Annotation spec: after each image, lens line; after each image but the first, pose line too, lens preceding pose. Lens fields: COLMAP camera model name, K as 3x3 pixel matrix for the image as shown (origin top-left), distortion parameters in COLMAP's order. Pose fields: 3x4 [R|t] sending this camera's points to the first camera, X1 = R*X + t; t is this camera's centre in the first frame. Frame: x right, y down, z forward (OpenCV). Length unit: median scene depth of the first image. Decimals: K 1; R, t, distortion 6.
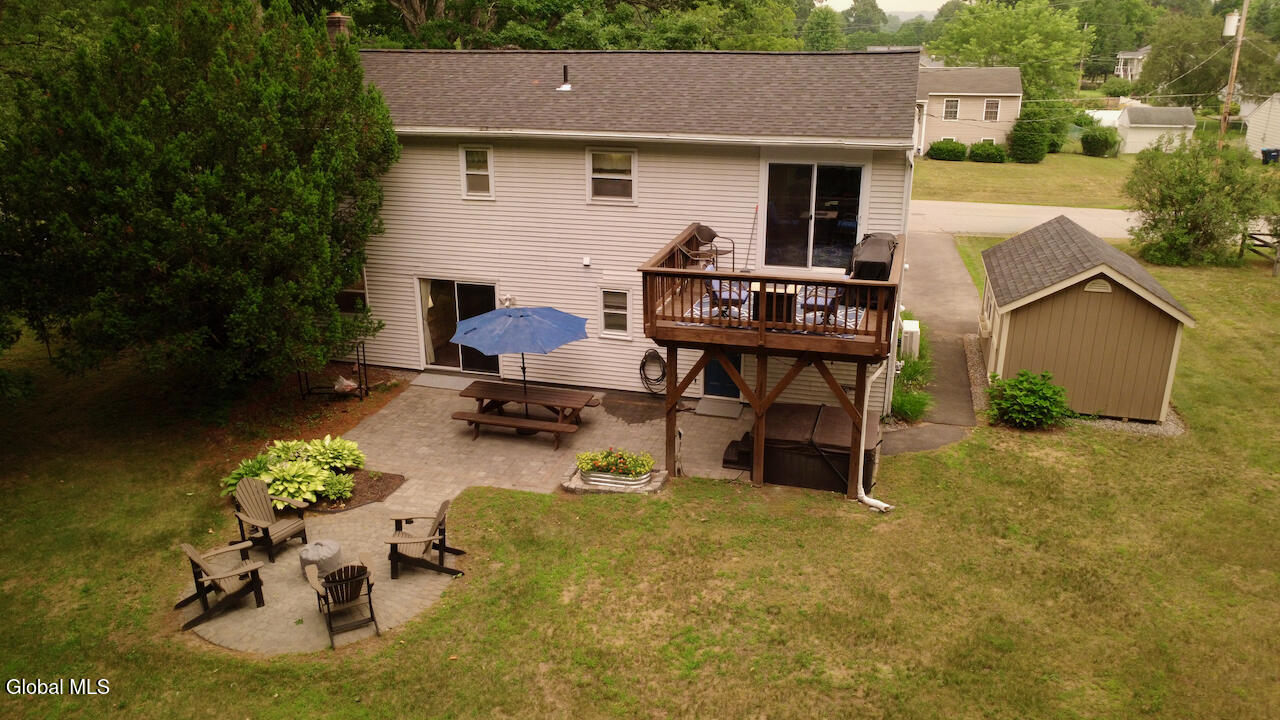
lens RADIAL K [[922.0, 0, 639.7], [0, 922.0, 361.2], [0, 0, 1]] dist [-0.011273, 0.005497]
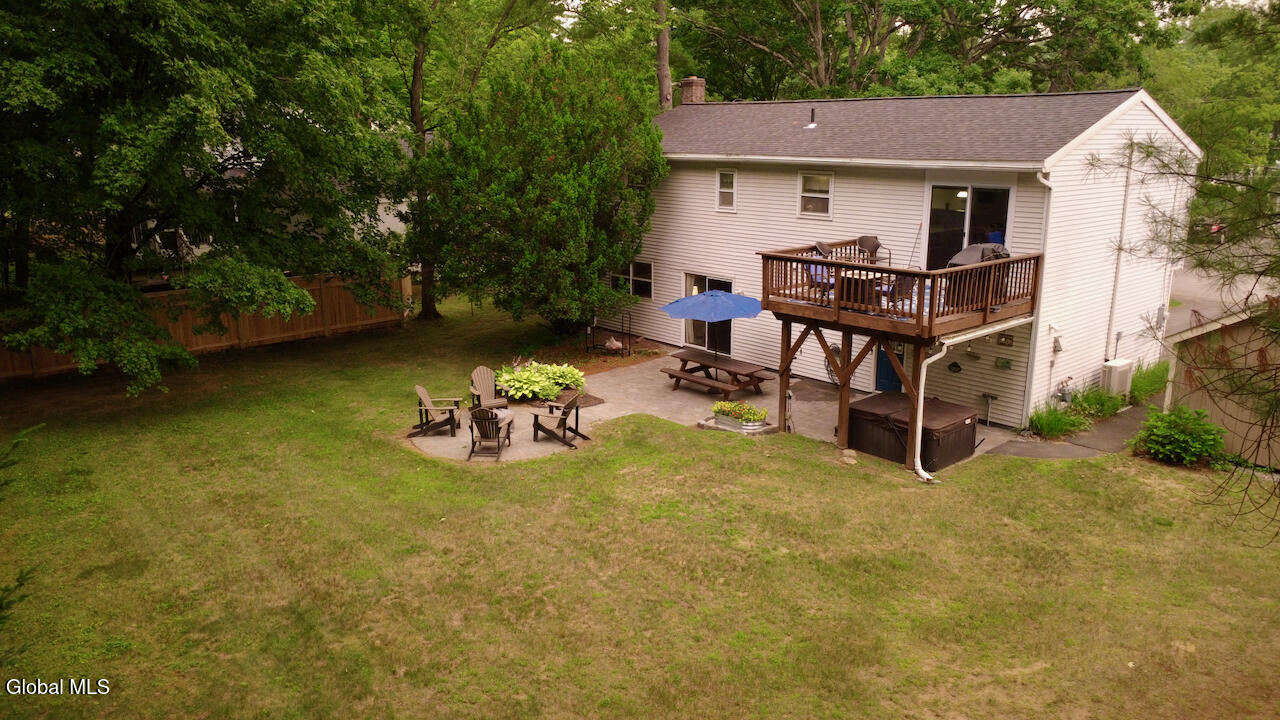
lens RADIAL K [[922.0, 0, 639.4], [0, 922.0, 359.3], [0, 0, 1]] dist [-0.011273, 0.005497]
pose [[0.841666, 0.127923, -0.524628, 0.500375], [-0.173306, 0.984132, -0.038070, 0.111152], [0.511433, 0.122964, 0.850480, -0.133304]]
